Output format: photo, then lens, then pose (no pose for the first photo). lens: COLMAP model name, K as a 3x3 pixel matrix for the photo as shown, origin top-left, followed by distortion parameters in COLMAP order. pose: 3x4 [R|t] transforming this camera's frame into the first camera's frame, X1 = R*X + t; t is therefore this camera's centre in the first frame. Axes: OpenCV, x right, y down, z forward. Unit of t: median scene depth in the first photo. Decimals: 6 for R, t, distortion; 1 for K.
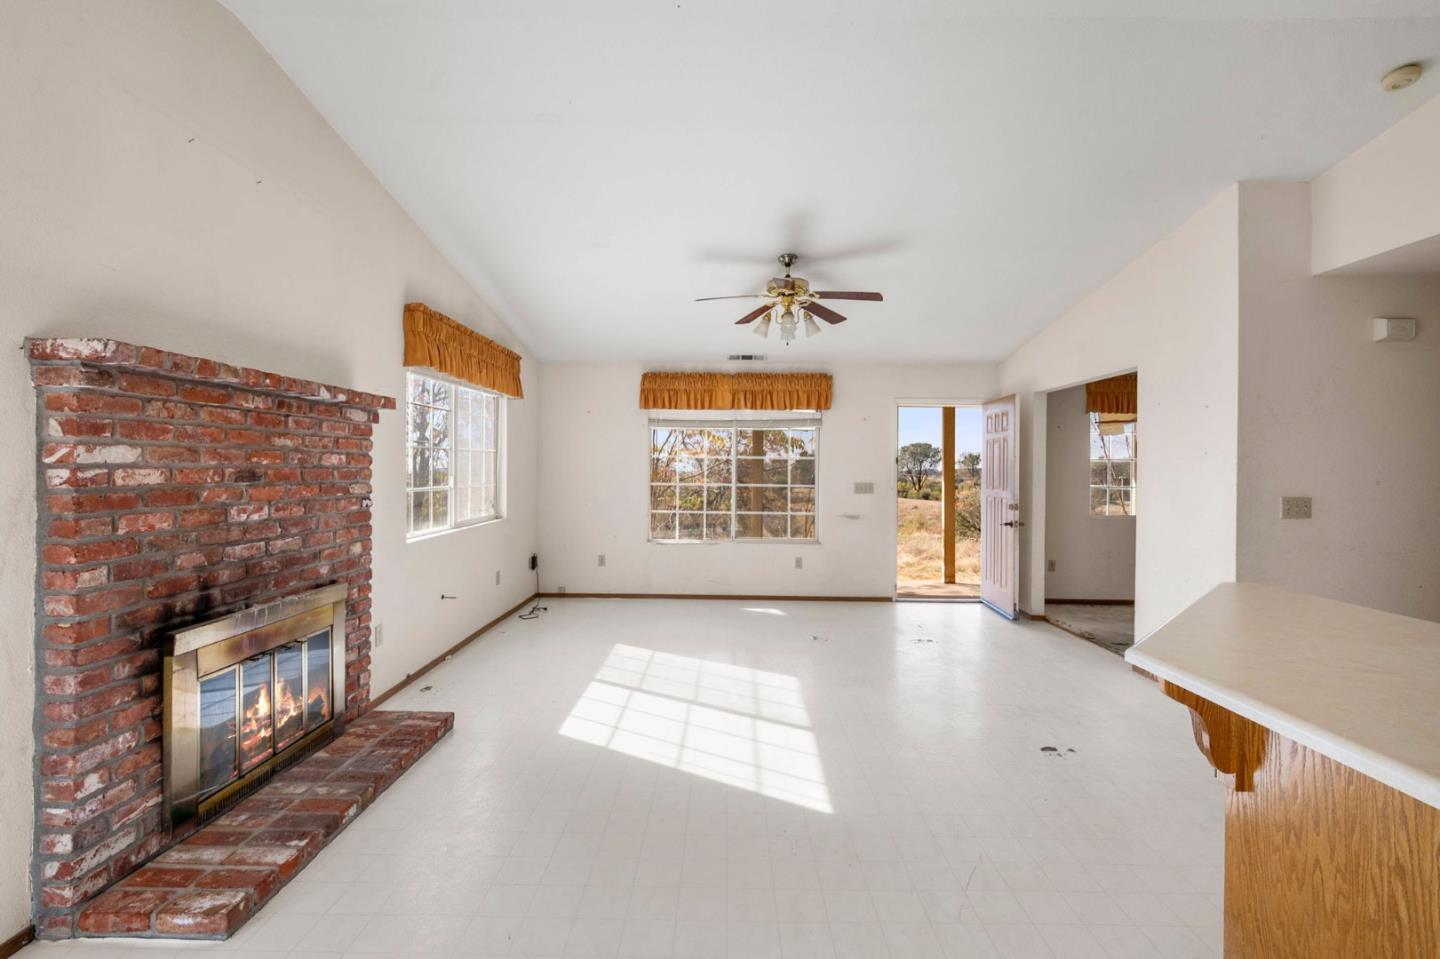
lens RADIAL K [[648.6, 0, 721.1], [0, 648.6, 471.9], [0, 0, 1]] dist [0.004013, -0.000038]
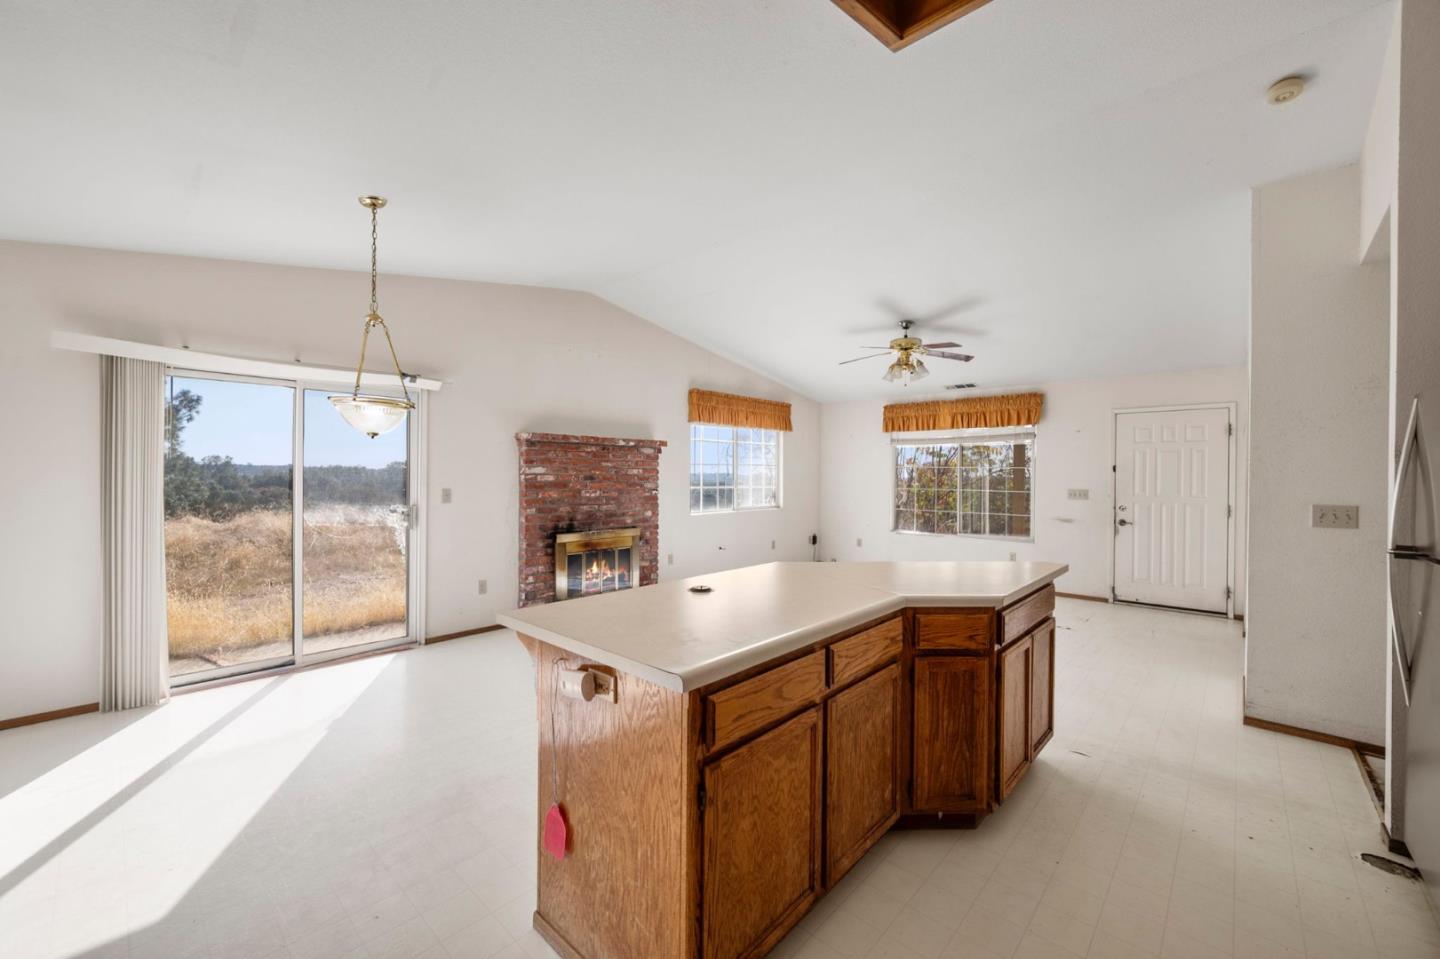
lens RADIAL K [[564.4, 0, 722.0], [0, 564.4, 480.8], [0, 0, 1]] dist [-0.001153, -0.000109]
pose [[0.745345, 0.004825, -0.666662, 0.971088], [-0.005086, 0.999986, 0.001551, 0.008958], [0.666660, 0.002235, 0.745359, -0.243016]]
